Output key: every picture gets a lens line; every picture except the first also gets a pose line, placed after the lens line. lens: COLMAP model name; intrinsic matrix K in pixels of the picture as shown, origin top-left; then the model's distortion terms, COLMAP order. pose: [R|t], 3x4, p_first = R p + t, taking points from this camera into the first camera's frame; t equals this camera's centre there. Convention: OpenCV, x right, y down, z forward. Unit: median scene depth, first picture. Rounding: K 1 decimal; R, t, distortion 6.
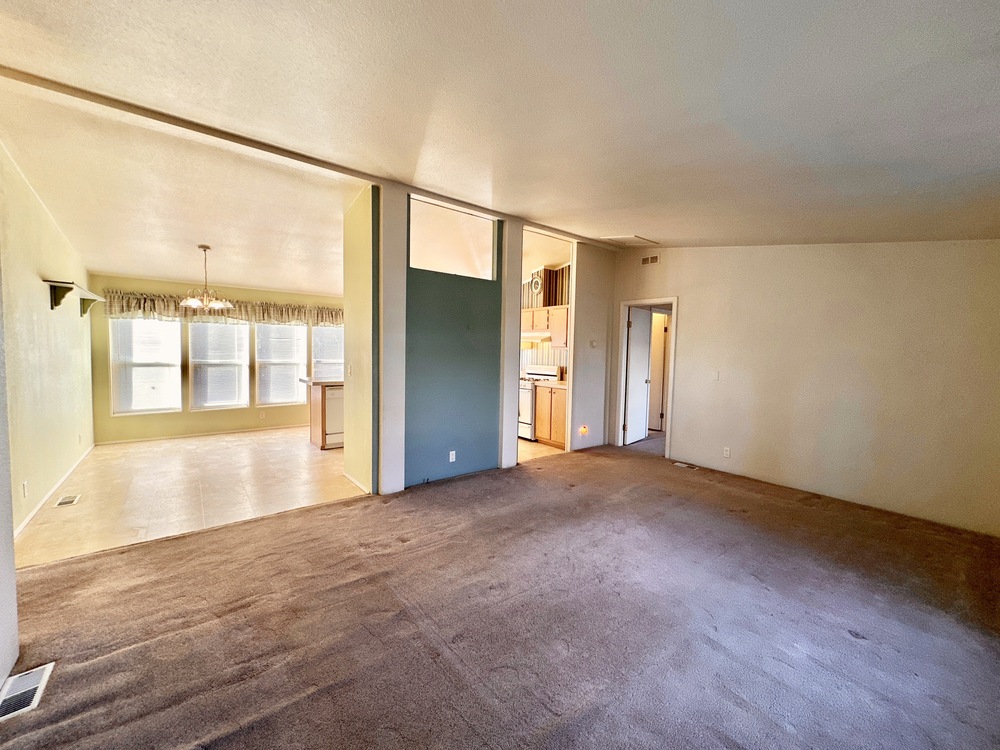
lens RADIAL K [[397.3, 0, 500.2], [0, 397.3, 369.7], [0, 0, 1]] dist [-0.015822, -0.000585]
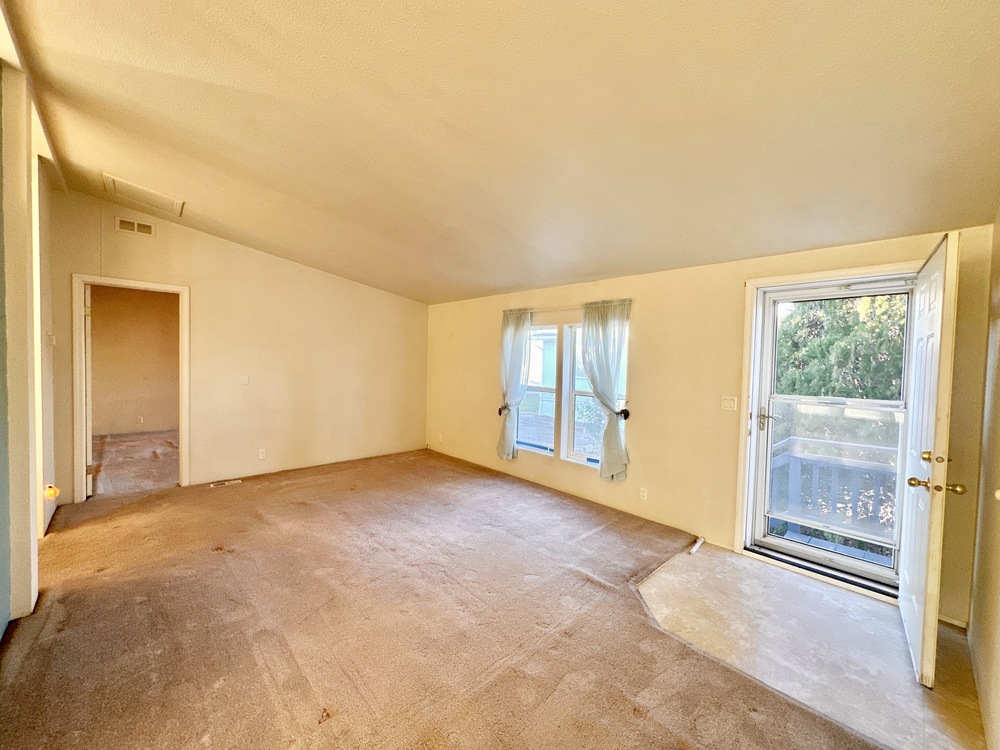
lens RADIAL K [[397.3, 0, 501.2], [0, 397.3, 376.0], [0, 0, 1]] dist [-0.015822, -0.000585]
pose [[-0.085533, -0.068932, 0.993948, -0.553651], [0.029044, 0.997007, 0.071643, -0.052302], [-0.995912, 0.034996, -0.083275, 0.561044]]
